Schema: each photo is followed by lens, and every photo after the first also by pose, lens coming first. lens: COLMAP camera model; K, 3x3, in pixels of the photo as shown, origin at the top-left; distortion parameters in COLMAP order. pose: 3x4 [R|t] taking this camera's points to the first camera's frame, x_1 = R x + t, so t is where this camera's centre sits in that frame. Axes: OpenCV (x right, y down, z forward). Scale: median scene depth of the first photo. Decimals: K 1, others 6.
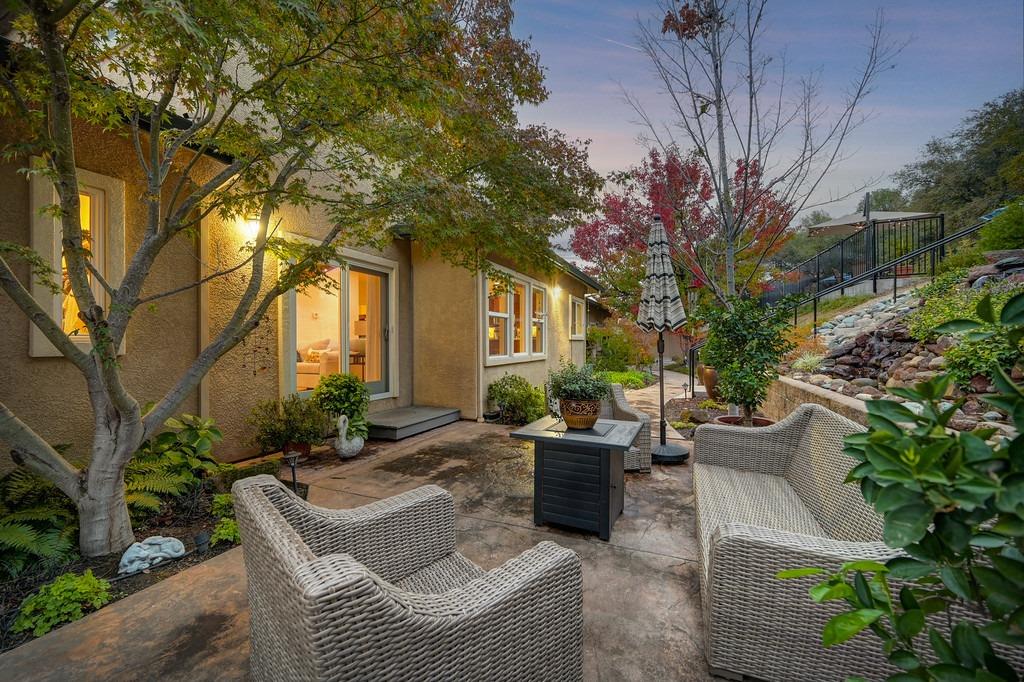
lens RADIAL K [[401.3, 0, 511.5], [0, 401.3, 339.9], [0, 0, 1]] dist [-0.000381, -0.000078]
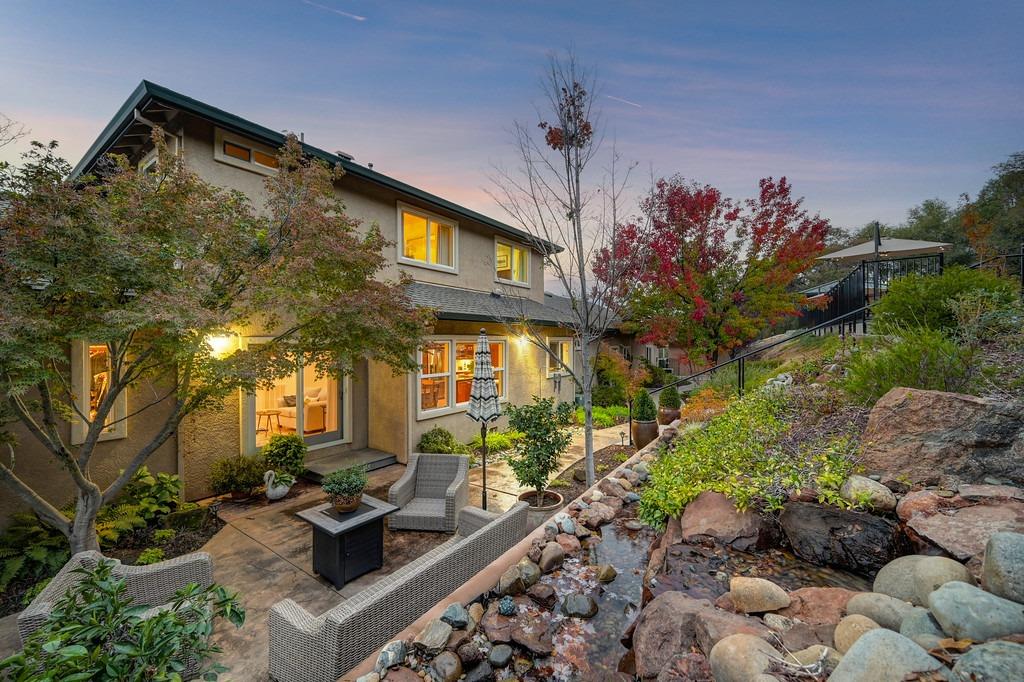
lens RADIAL K [[401.3, 0, 513.4], [0, 401.3, 341.1], [0, 0, 1]] dist [-0.000381, -0.000078]
pose [[0.979691, -0.000059, -0.200513, 0.497674], [0.001160, 0.999985, 0.005373, -0.194858], [0.200510, -0.005496, 0.979676, -0.161092]]
